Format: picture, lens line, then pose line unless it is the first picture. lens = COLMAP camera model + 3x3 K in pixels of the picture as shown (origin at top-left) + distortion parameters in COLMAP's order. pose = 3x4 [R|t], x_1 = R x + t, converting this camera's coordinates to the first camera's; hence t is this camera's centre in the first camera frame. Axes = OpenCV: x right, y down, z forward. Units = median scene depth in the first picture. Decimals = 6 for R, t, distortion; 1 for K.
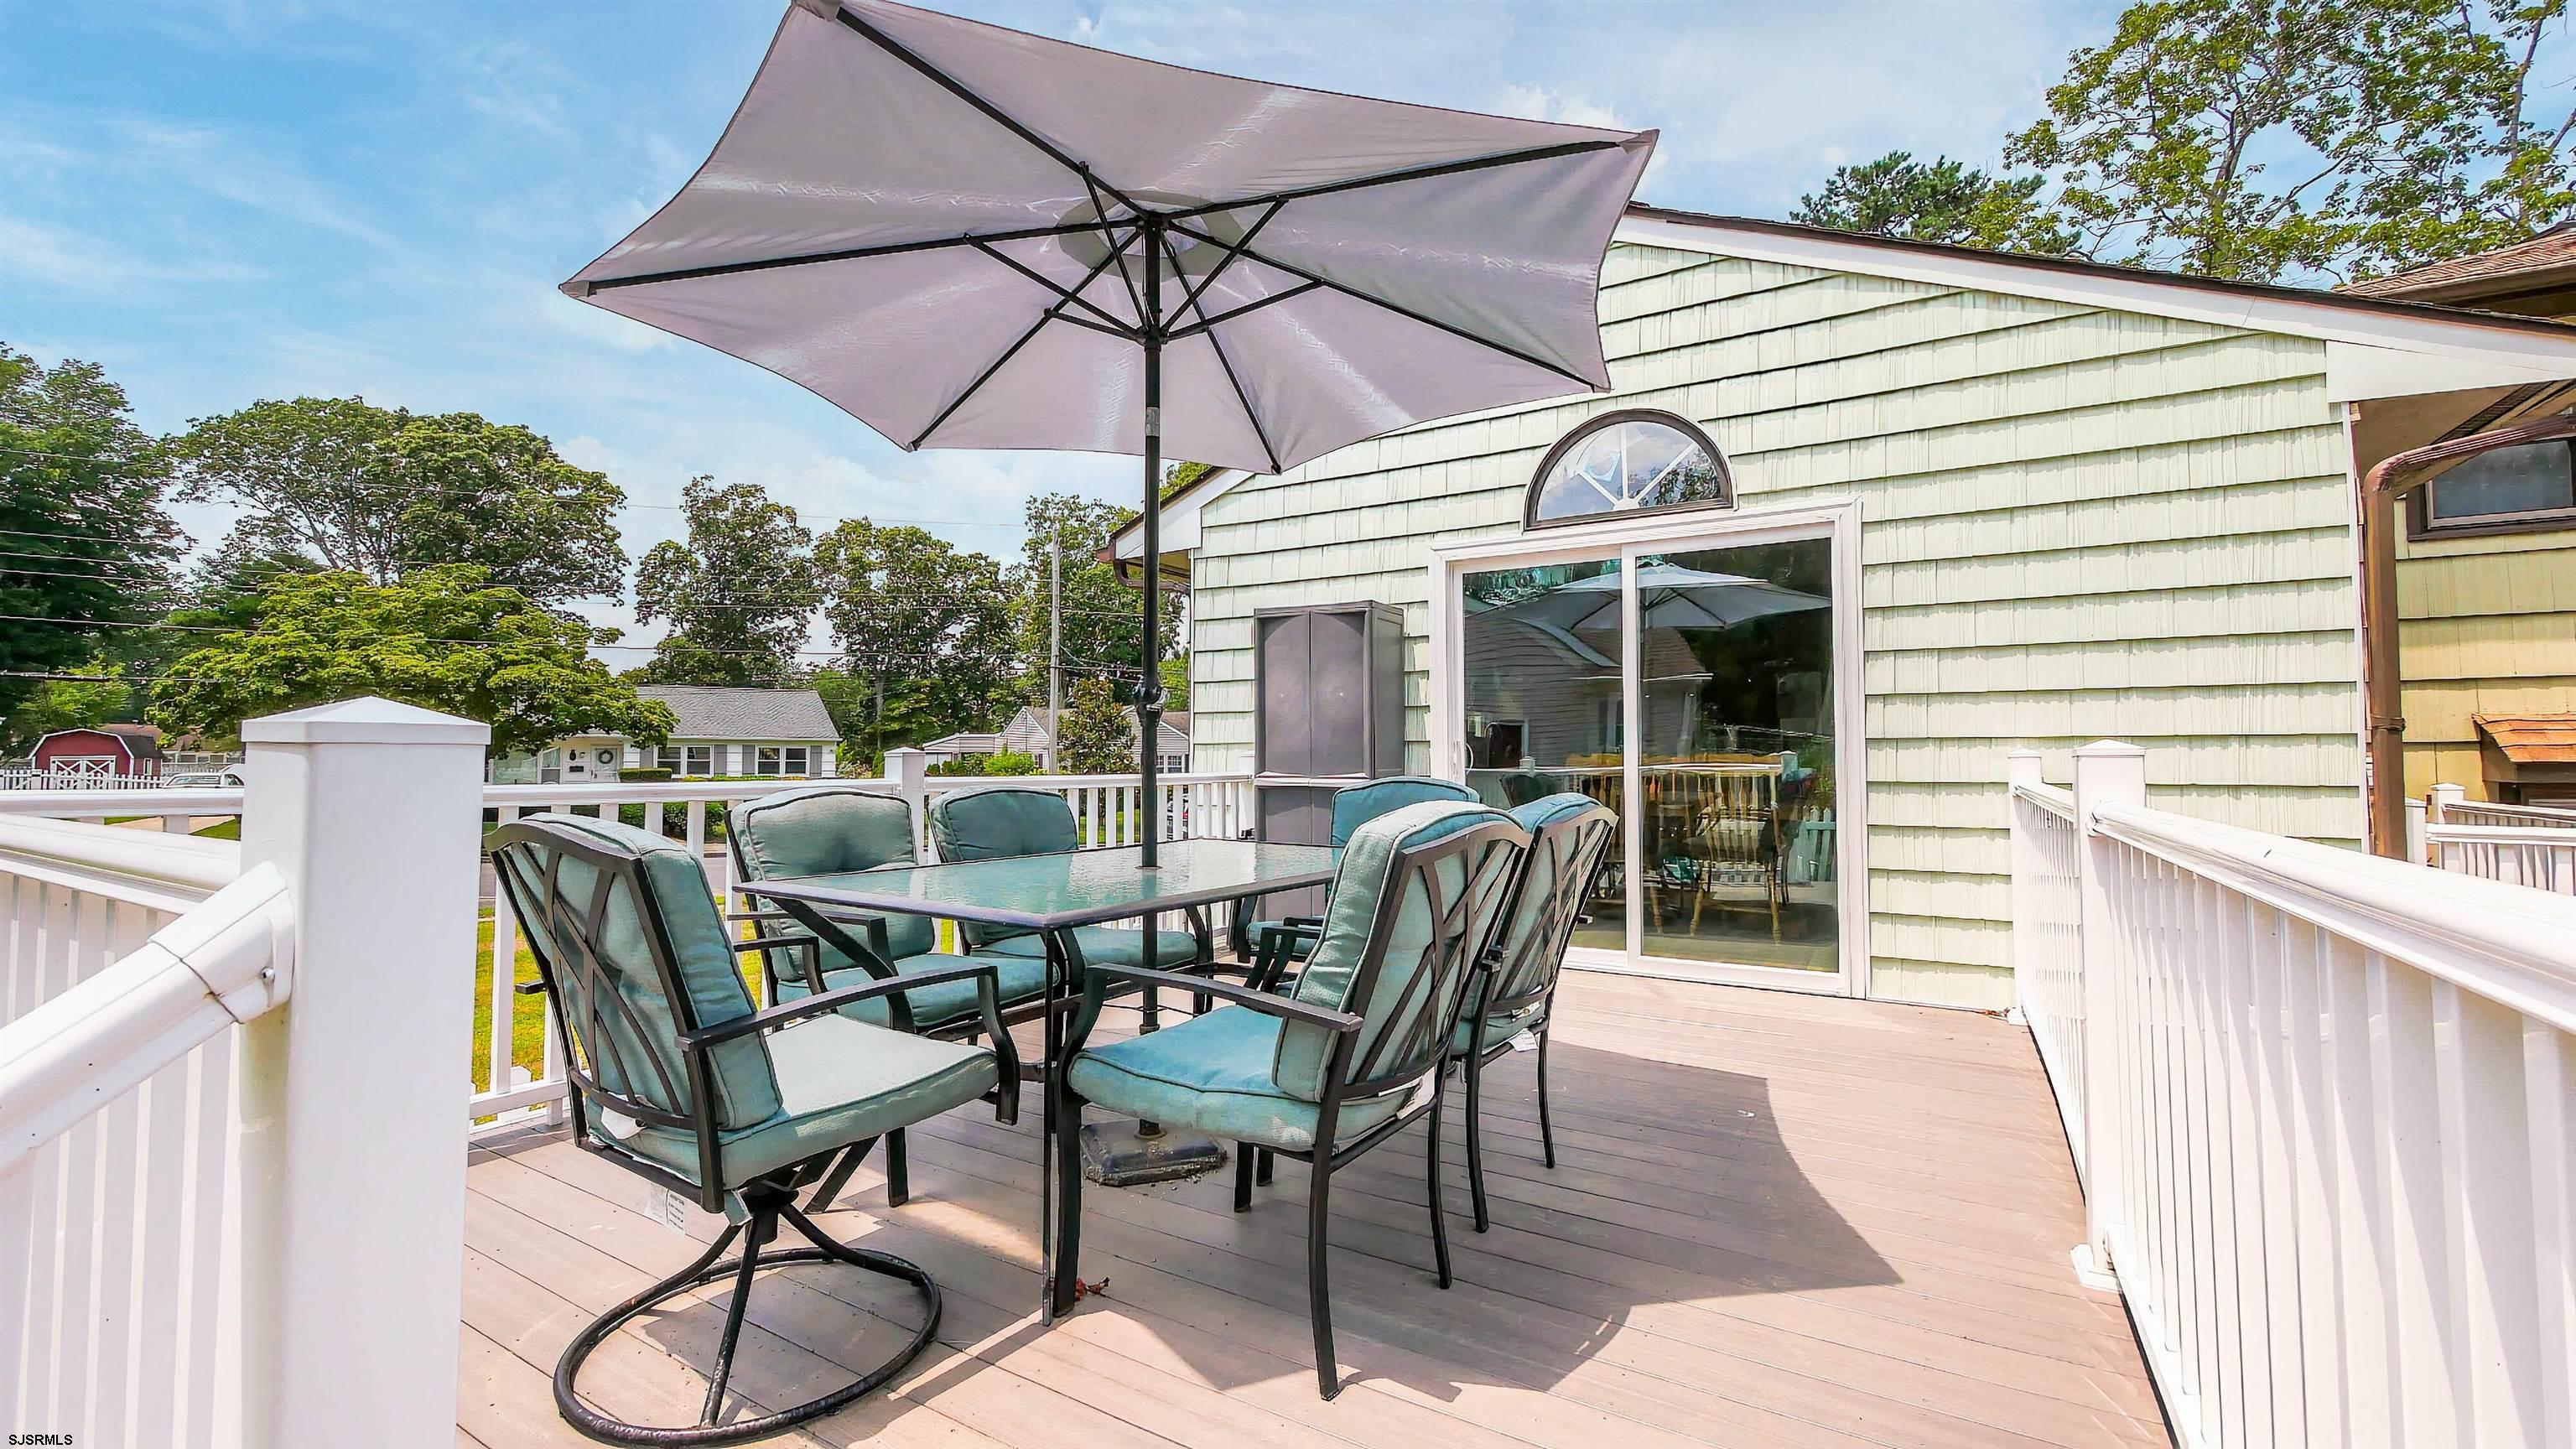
lens RADIAL K [[1061.6, 0, 1277.3], [0, 1061.6, 714.0], [0, 0, 1]] dist [-0.007122, 0.000307]
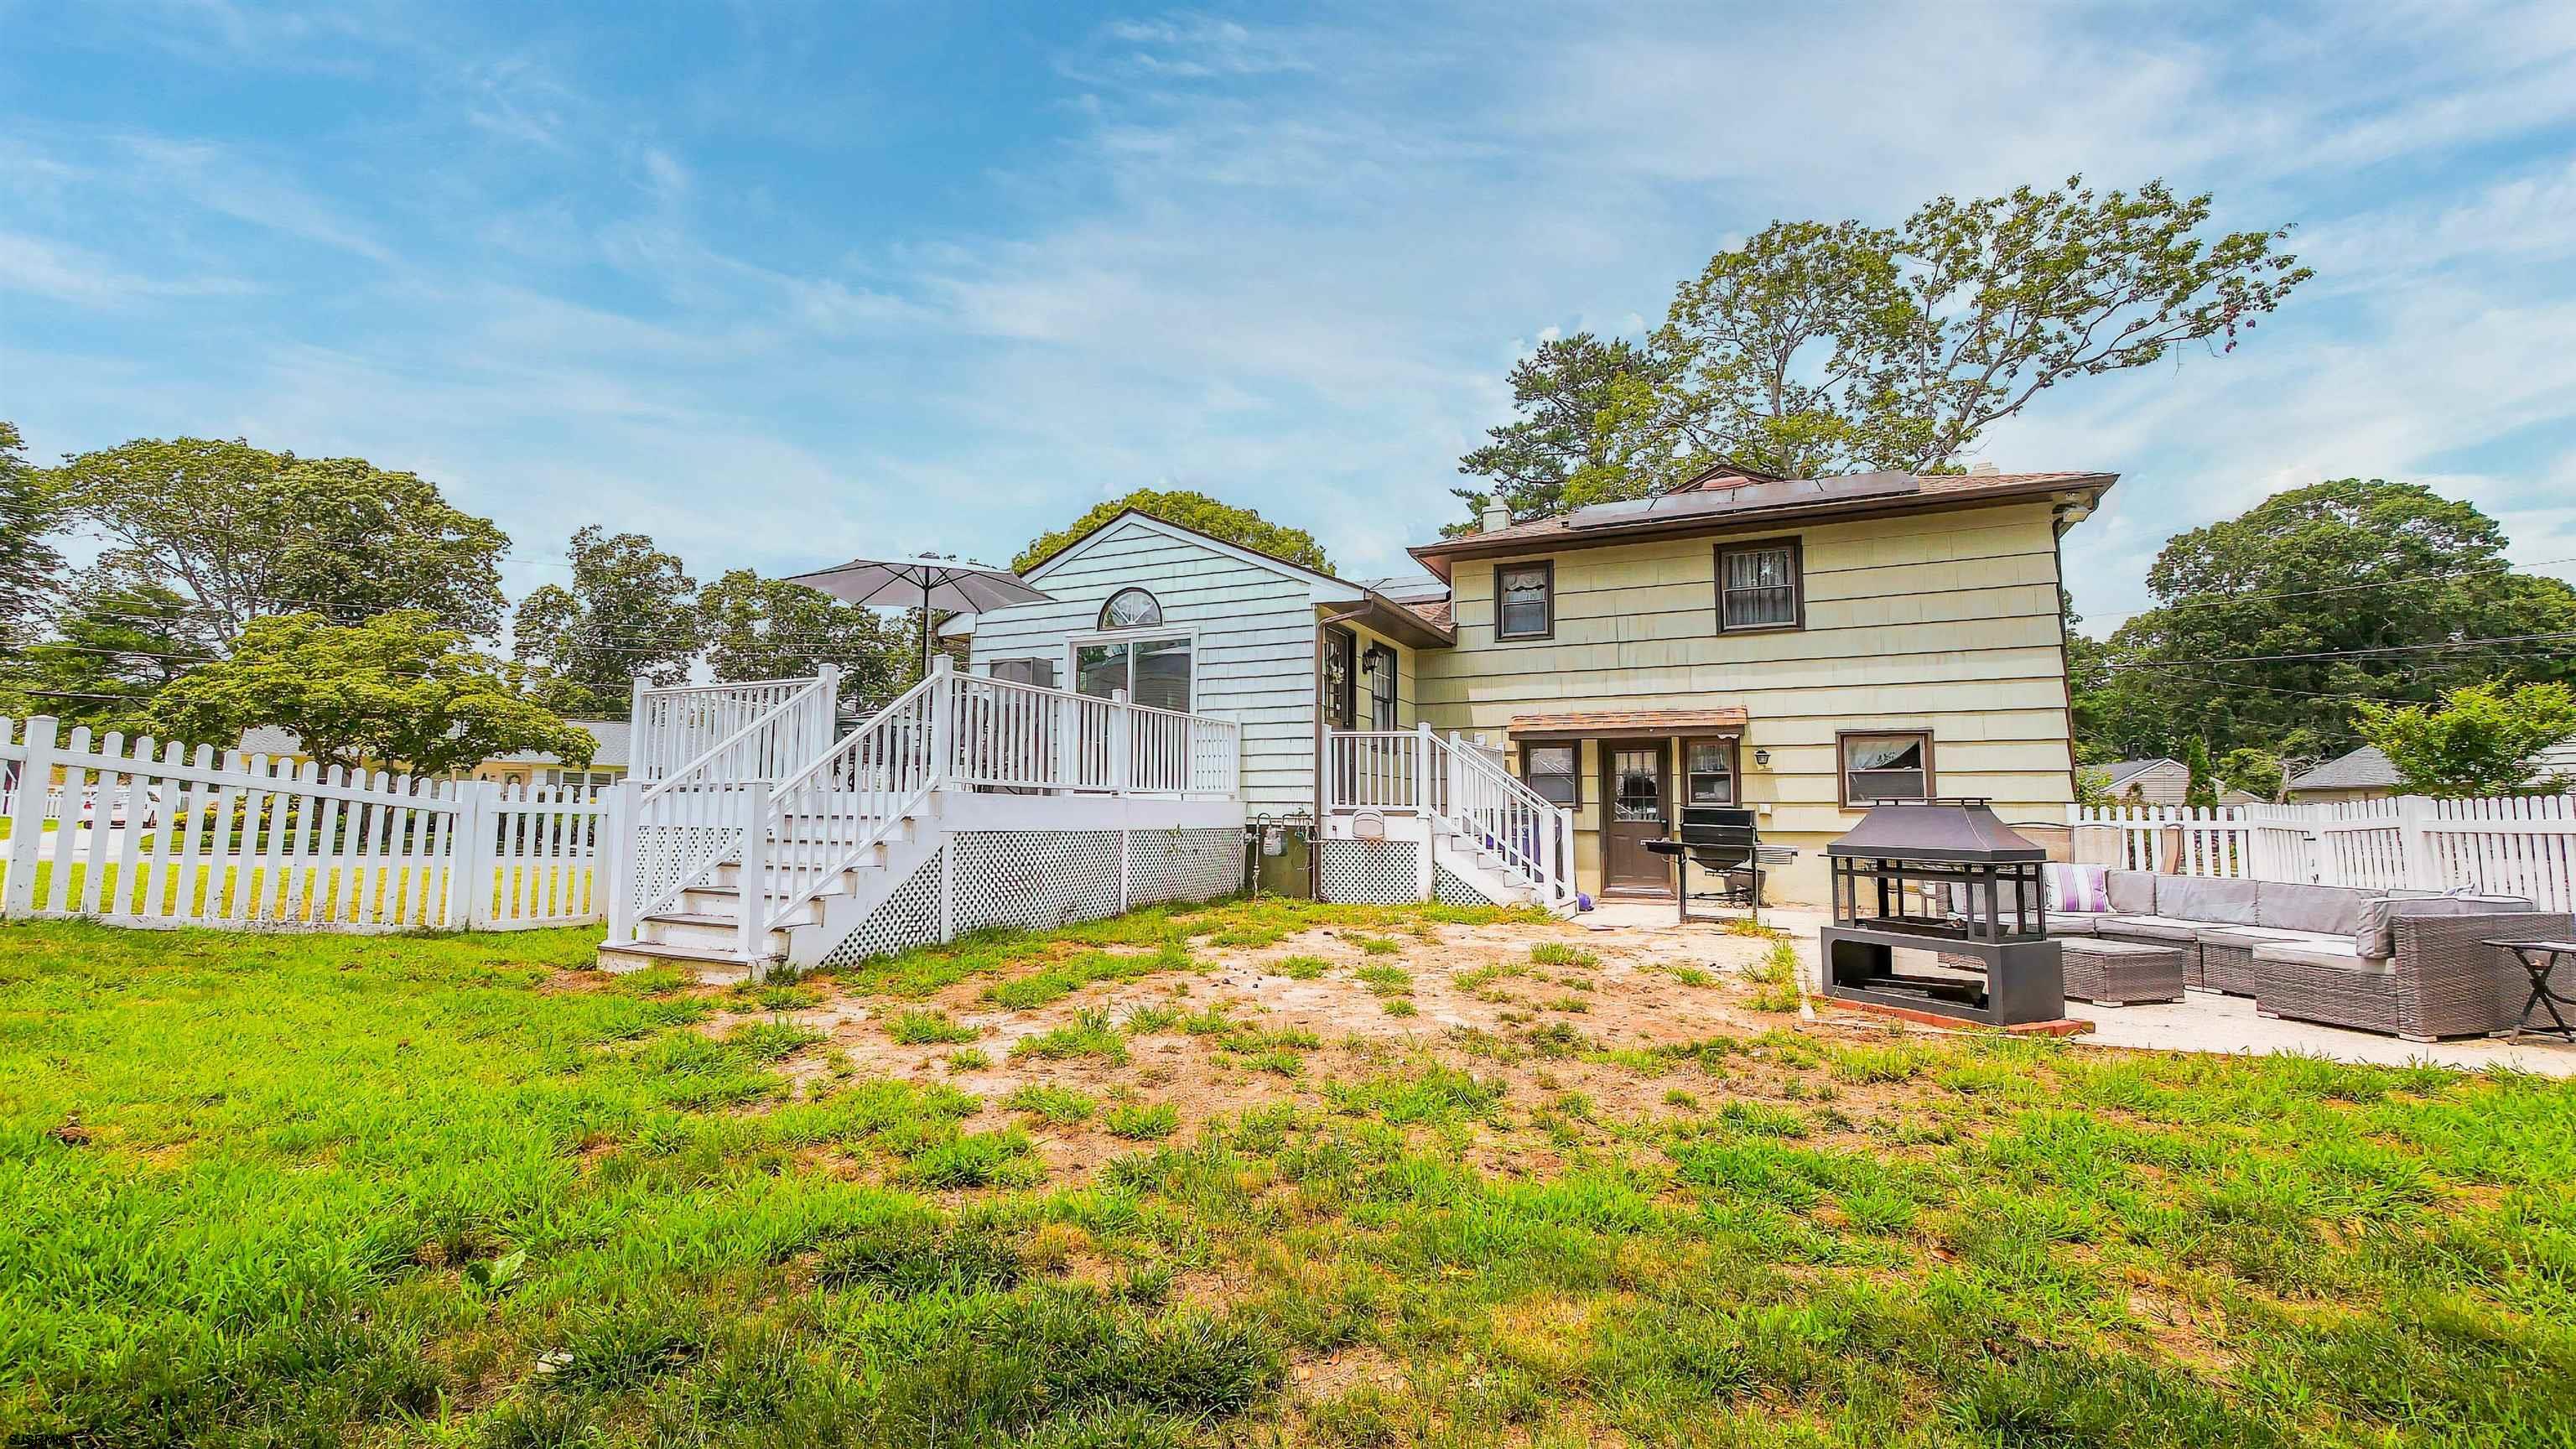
lens RADIAL K [[1061.6, 0, 1283.7], [0, 1061.6, 710.6], [0, 0, 1]] dist [-0.007122, 0.000307]
pose [[0.993691, 0.017220, 0.110820, 0.028835], [-0.010936, 0.998310, -0.057069, 0.011455], [-0.111616, 0.055497, 0.992201, -0.113322]]
